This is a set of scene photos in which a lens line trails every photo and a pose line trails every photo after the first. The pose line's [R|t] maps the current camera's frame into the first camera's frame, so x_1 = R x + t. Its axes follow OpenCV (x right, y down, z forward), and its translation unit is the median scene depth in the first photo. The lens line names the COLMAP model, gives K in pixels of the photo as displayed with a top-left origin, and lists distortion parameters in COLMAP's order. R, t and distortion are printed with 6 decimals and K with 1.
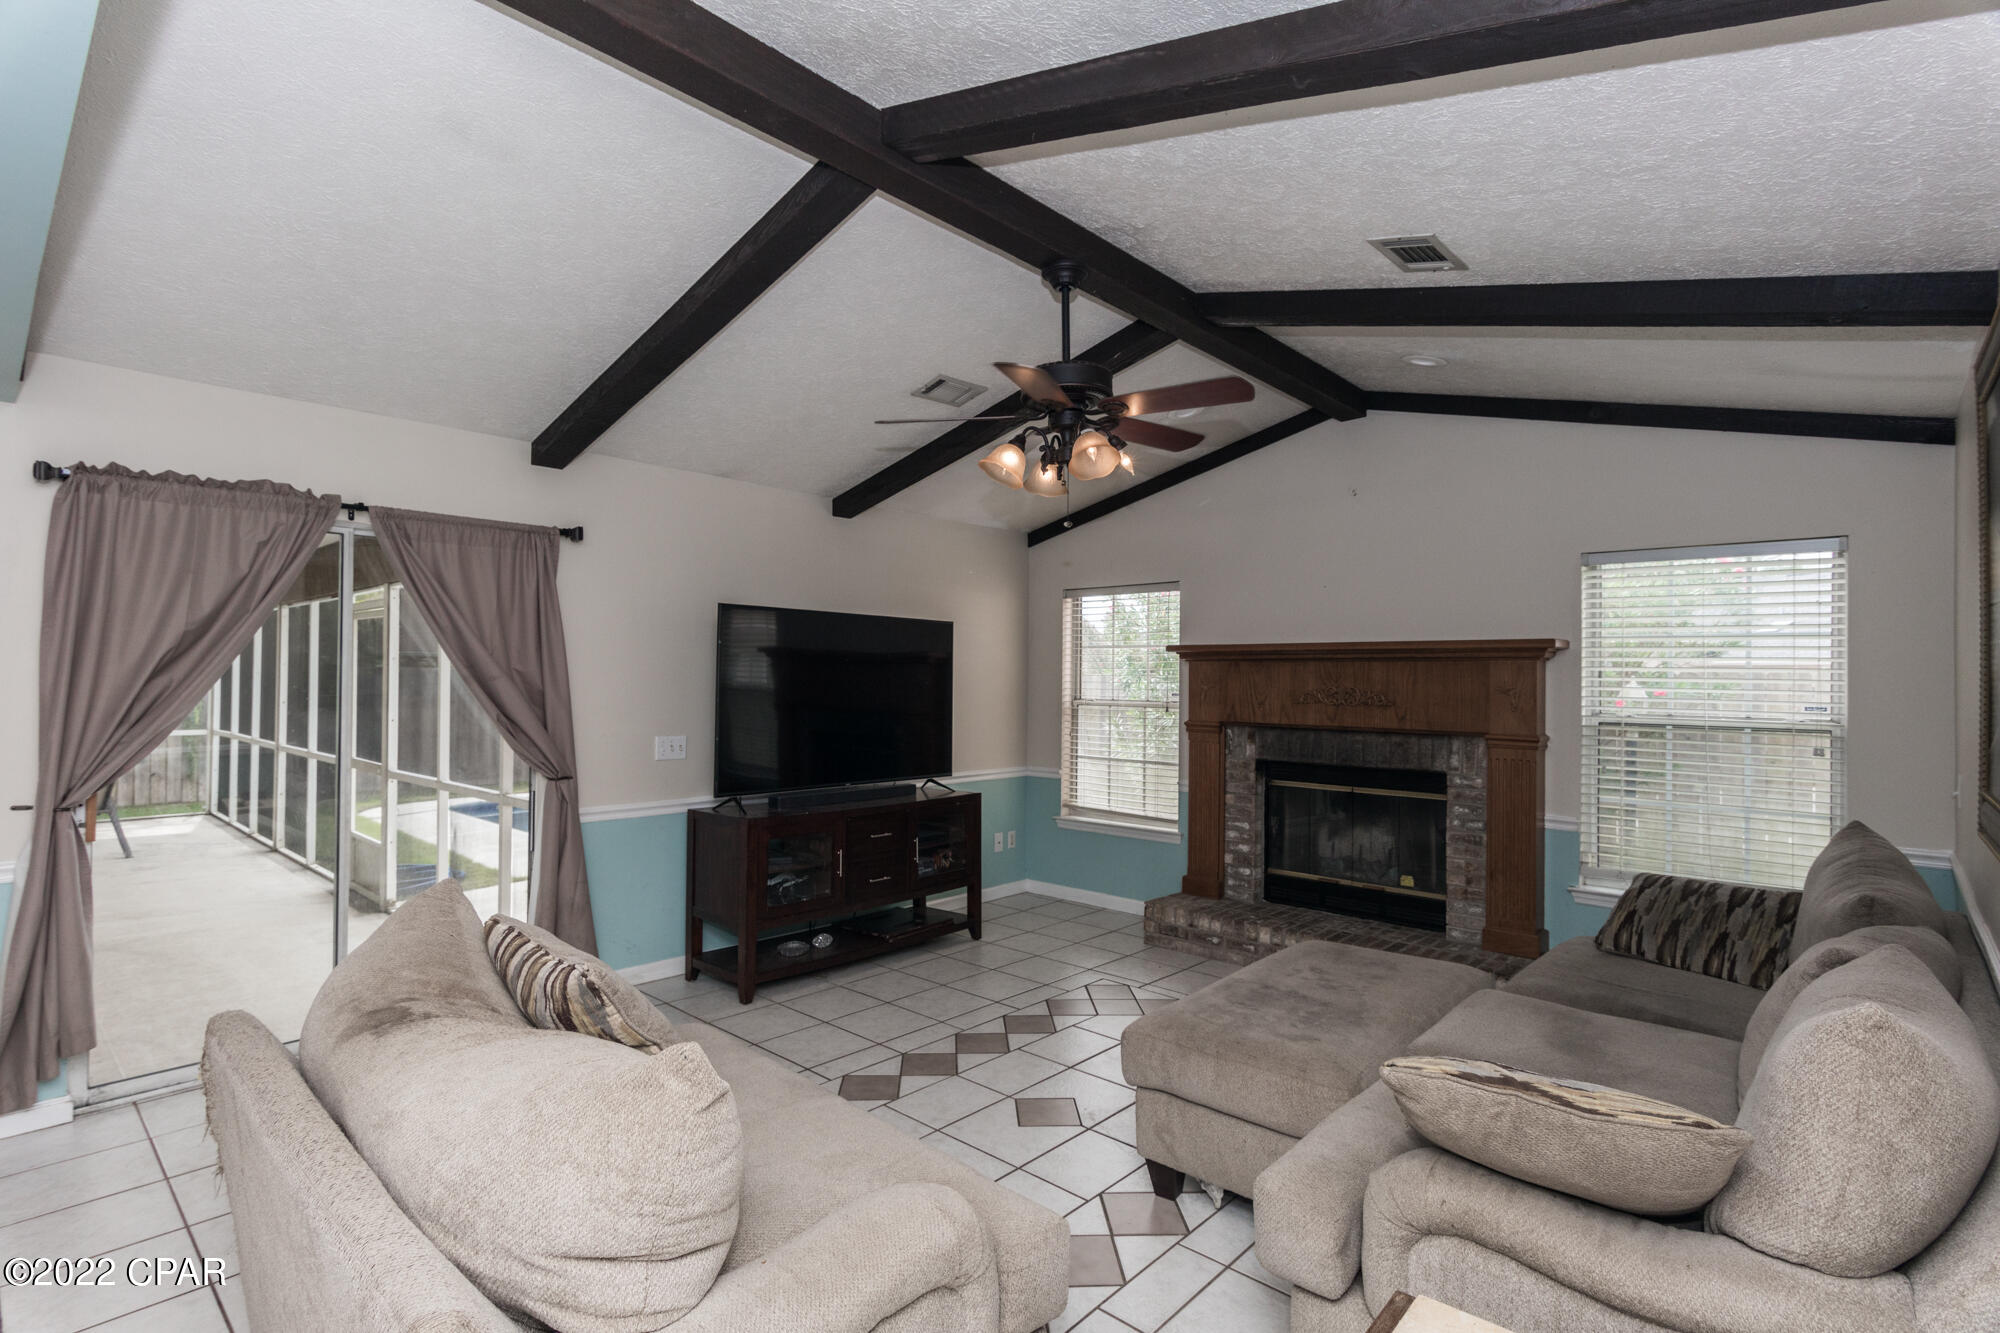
lens RADIAL K [[962.7, 0, 991.0], [0, 962.7, 667.5], [0, 0, 1]] dist [0.000997, 0.000379]
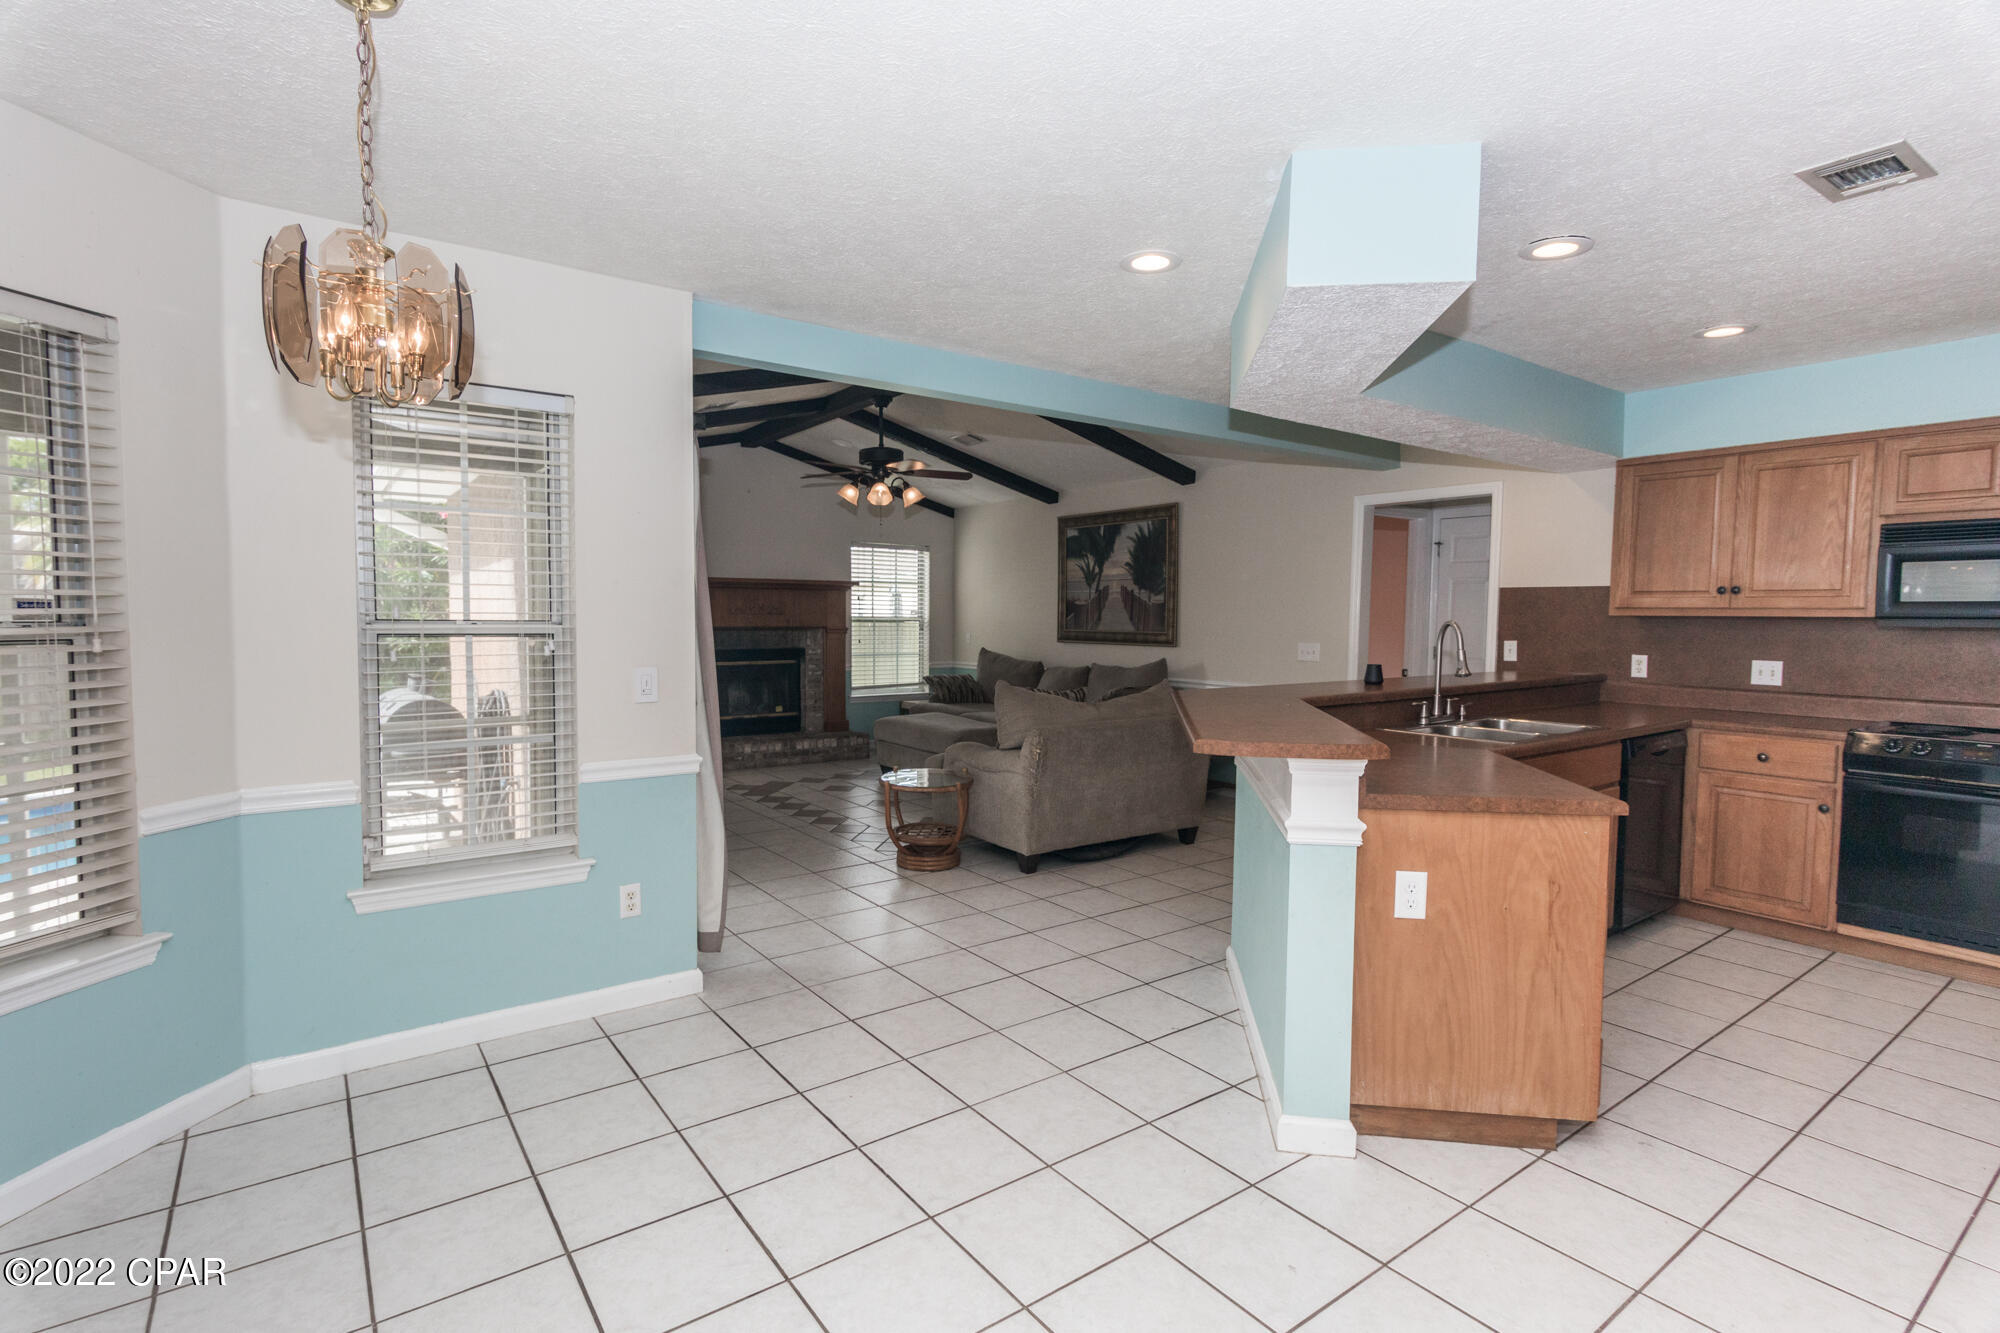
lens RADIAL K [[962.7, 0, 991.0], [0, 962.7, 667.5], [0, 0, 1]] dist [0.000997, 0.000379]
pose [[0.196696, -0.063187, 0.978426, -1.304059], [-0.016183, 0.997576, 0.067677, 0.010432], [-0.980331, -0.029146, 0.195196, 0.243258]]
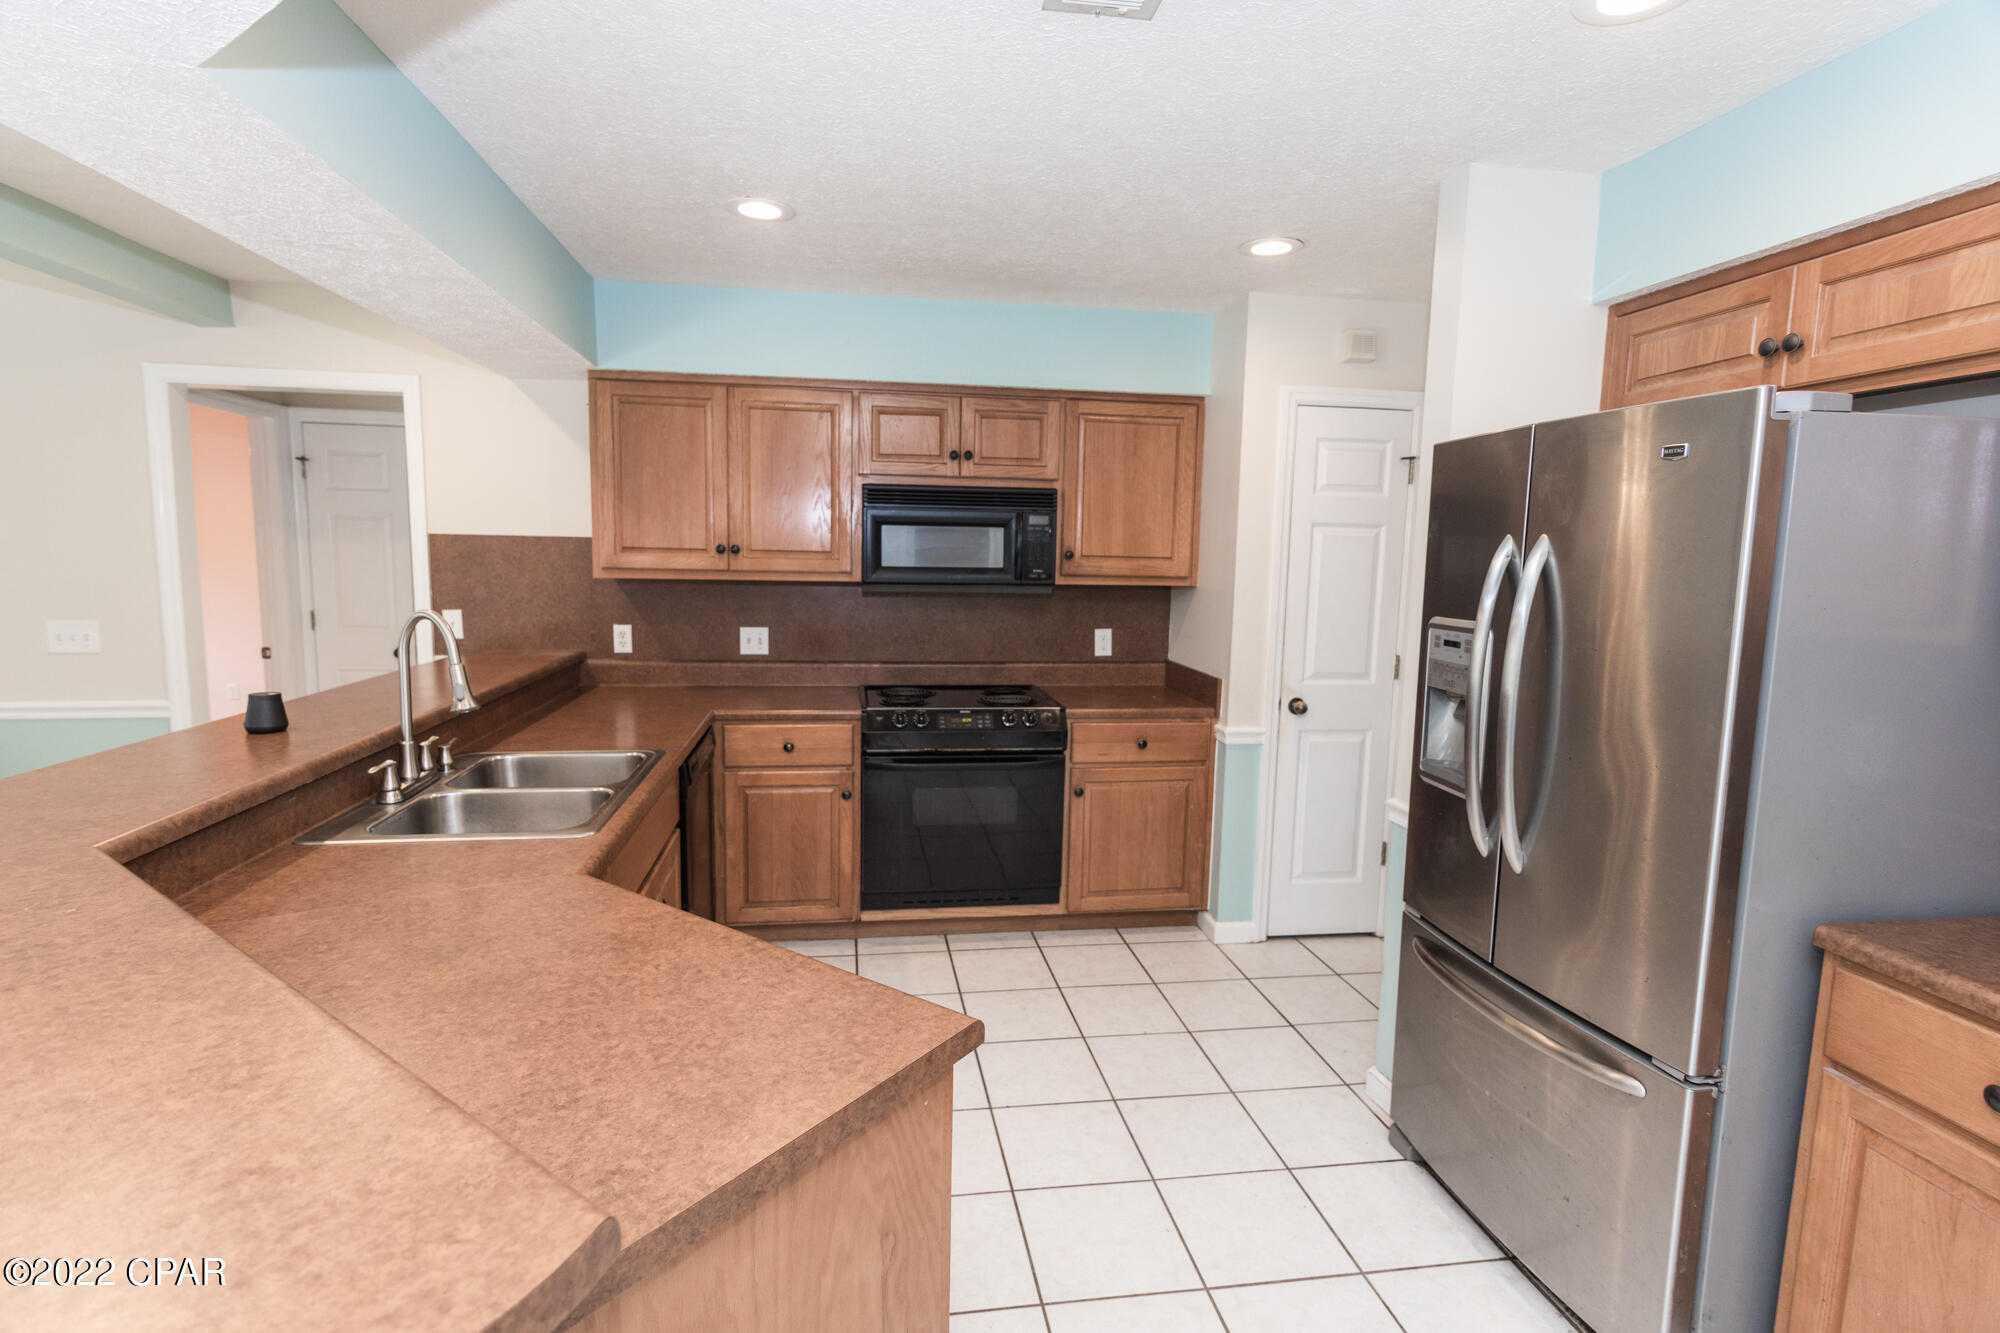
lens RADIAL K [[959.6, 0, 992.3], [0, 959.6, 668.1], [0, 0, 1]] dist [0.002476, -0.000575]
pose [[-0.780083, -0.098388, 0.617892, -0.918454], [-0.032496, 0.992597, 0.117027, -0.014130], [-0.624831, 0.071212, -0.777505, 0.208160]]
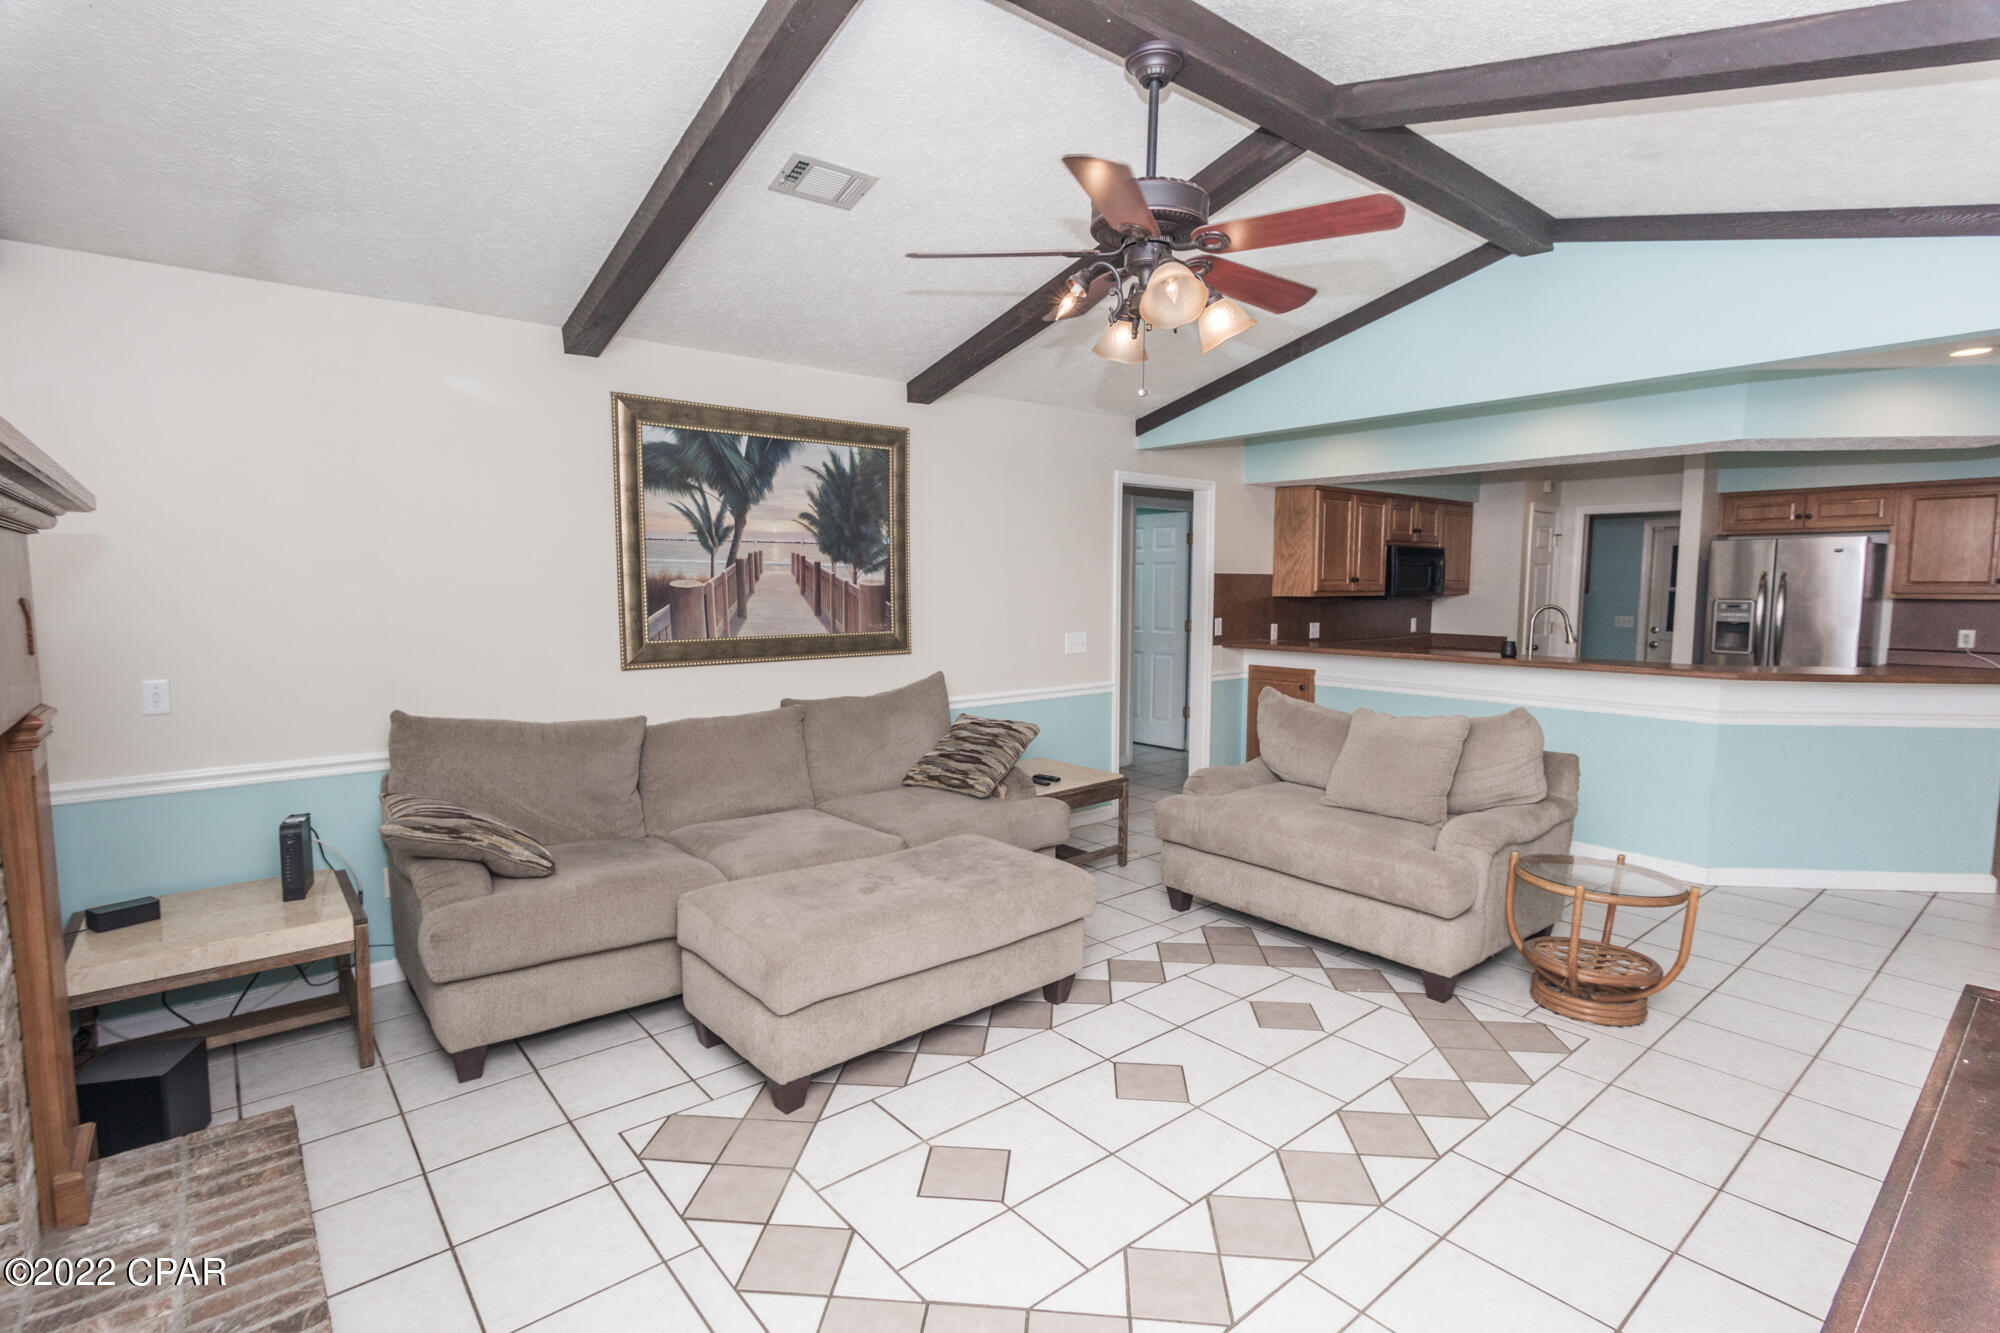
lens RADIAL K [[957.6, 0, 989.2], [0, 957.6, 667.8], [0, 0, 1]] dist [0.003497, -0.000805]
pose [[-0.990472, -0.024351, 0.135545, 0.063946], [-0.013399, 0.996613, 0.081131, 0.010406], [-0.137062, 0.078541, -0.987444, 1.239165]]
